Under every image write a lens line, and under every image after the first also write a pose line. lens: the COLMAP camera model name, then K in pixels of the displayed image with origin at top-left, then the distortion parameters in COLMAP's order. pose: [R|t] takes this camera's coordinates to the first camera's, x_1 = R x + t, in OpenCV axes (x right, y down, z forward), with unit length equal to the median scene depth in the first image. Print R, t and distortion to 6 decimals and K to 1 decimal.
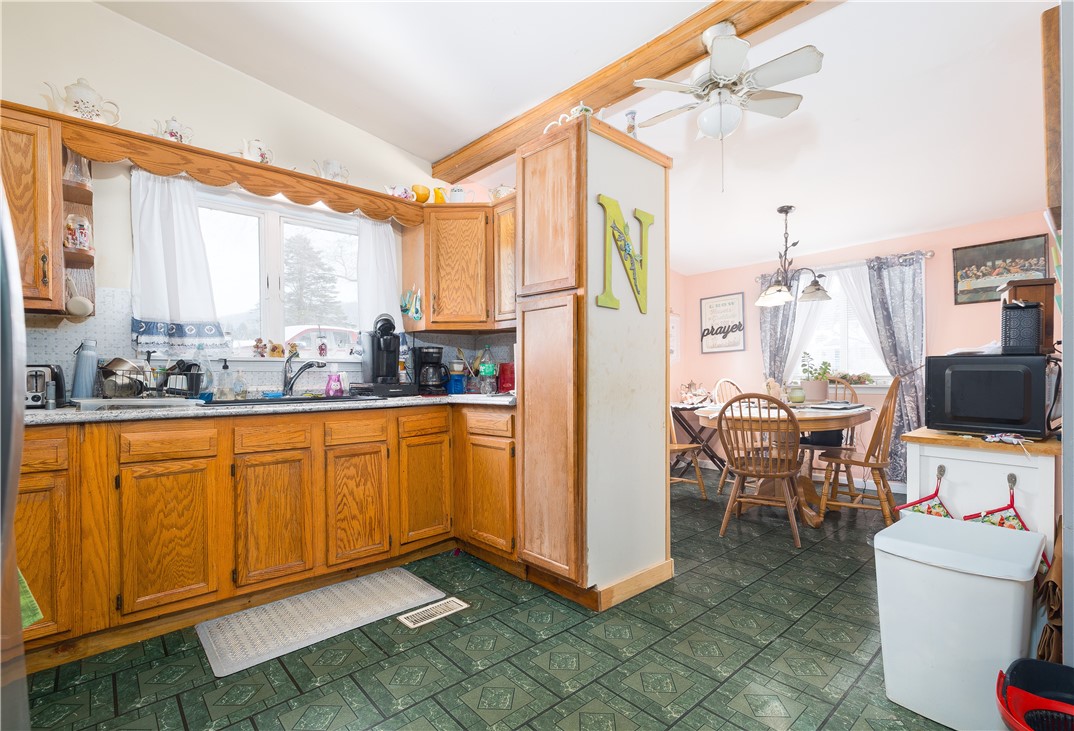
lens RADIAL K [[501.8, 0, 537.0], [0, 501.8, 365.5], [0, 0, 1]] dist [-0.000750, 0.000050]
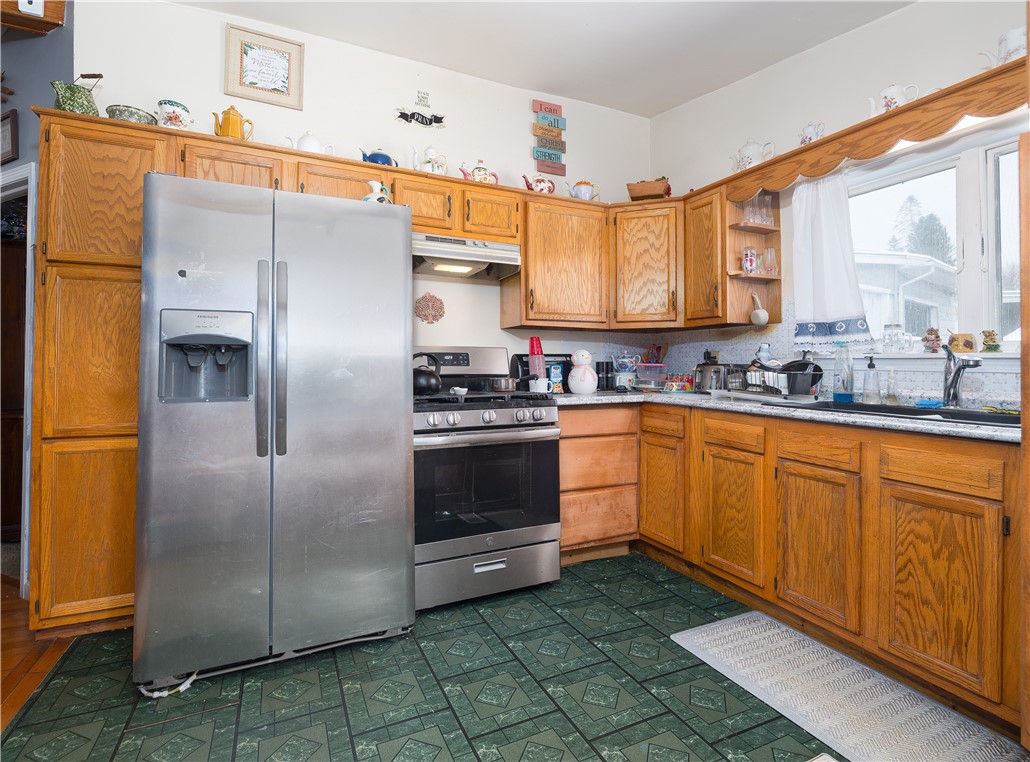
lens RADIAL K [[476.4, 0, 516.0], [0, 476.4, 355.5], [0, 0, 1]] dist [0.000397, -0.000096]
pose [[-0.258964, -0.015849, -0.965757, 0.373861], [0.006203, 0.999817, -0.018071, -0.004278], [0.965867, -0.010671, -0.258818, 0.678104]]
